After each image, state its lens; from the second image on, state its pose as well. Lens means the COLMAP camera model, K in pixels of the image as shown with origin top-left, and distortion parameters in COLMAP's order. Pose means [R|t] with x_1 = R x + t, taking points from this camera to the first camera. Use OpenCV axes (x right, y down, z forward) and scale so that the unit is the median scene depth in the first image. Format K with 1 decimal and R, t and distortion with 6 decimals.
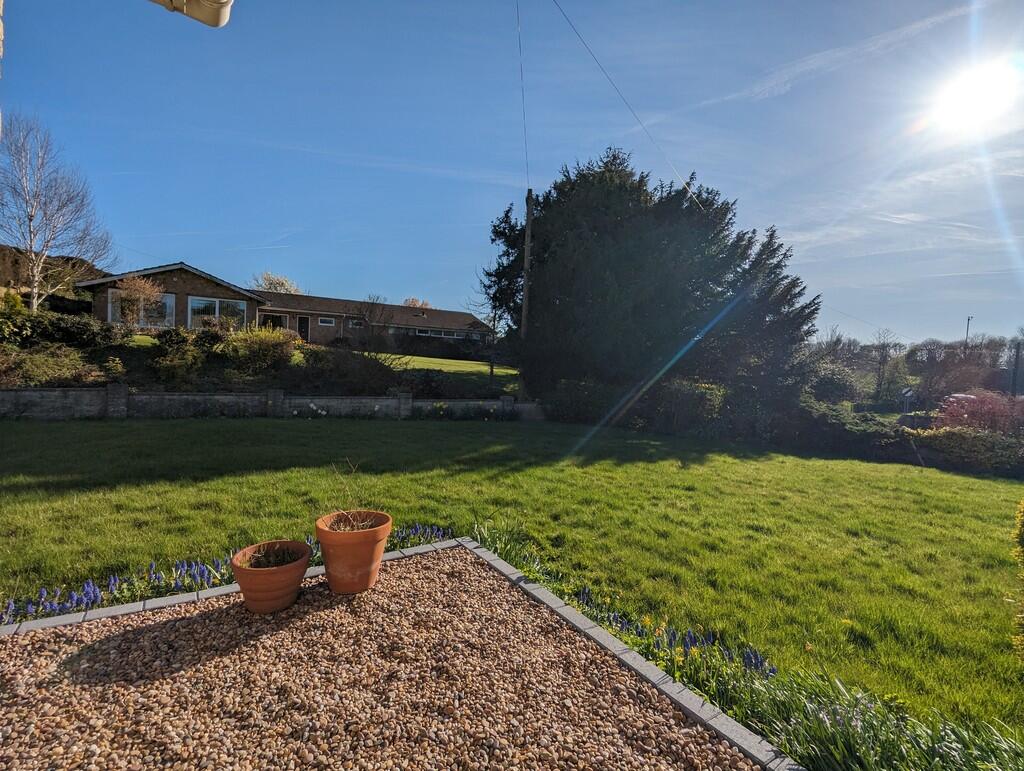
lens RADIAL K [[483.0, 0, 512.0], [0, 483.0, 385.5], [0, 0, 1]] dist [-0.002956, -0.000215]
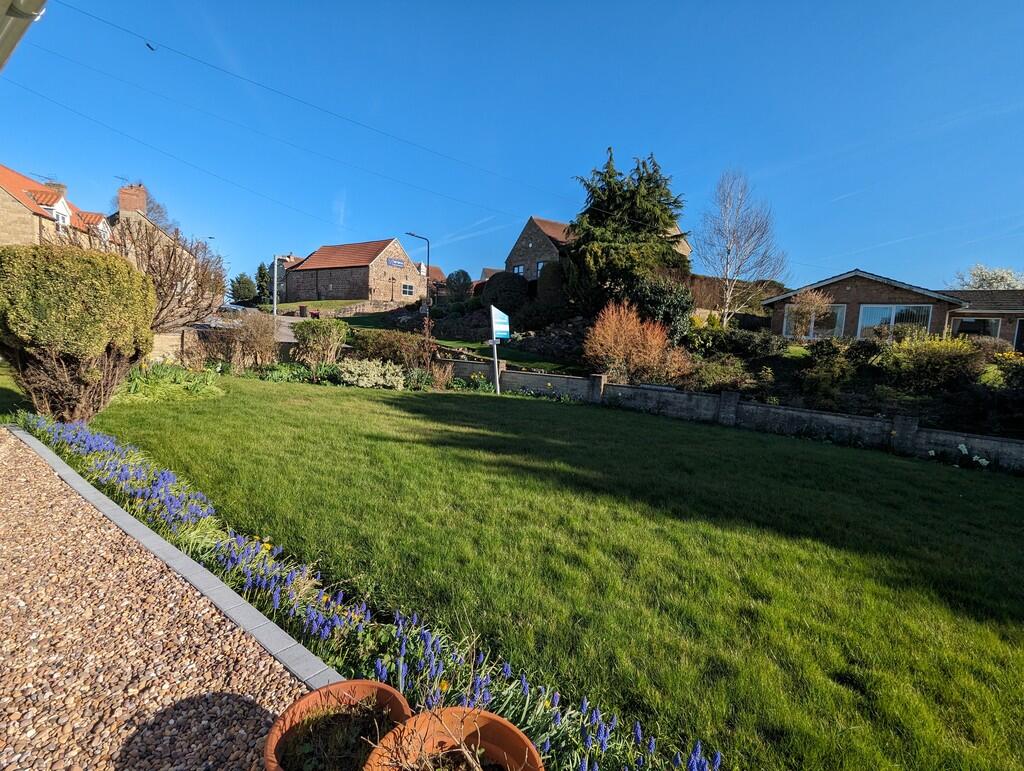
lens RADIAL K [[483.0, 0, 512.0], [0, 483.0, 385.5], [0, 0, 1]] dist [-0.002956, -0.000215]
pose [[0.322184, 0.066444, -0.944342, 0.004845], [-0.090460, 0.995130, 0.039155, -0.007317], [0.942345, 0.072810, 0.326626, 0.102524]]
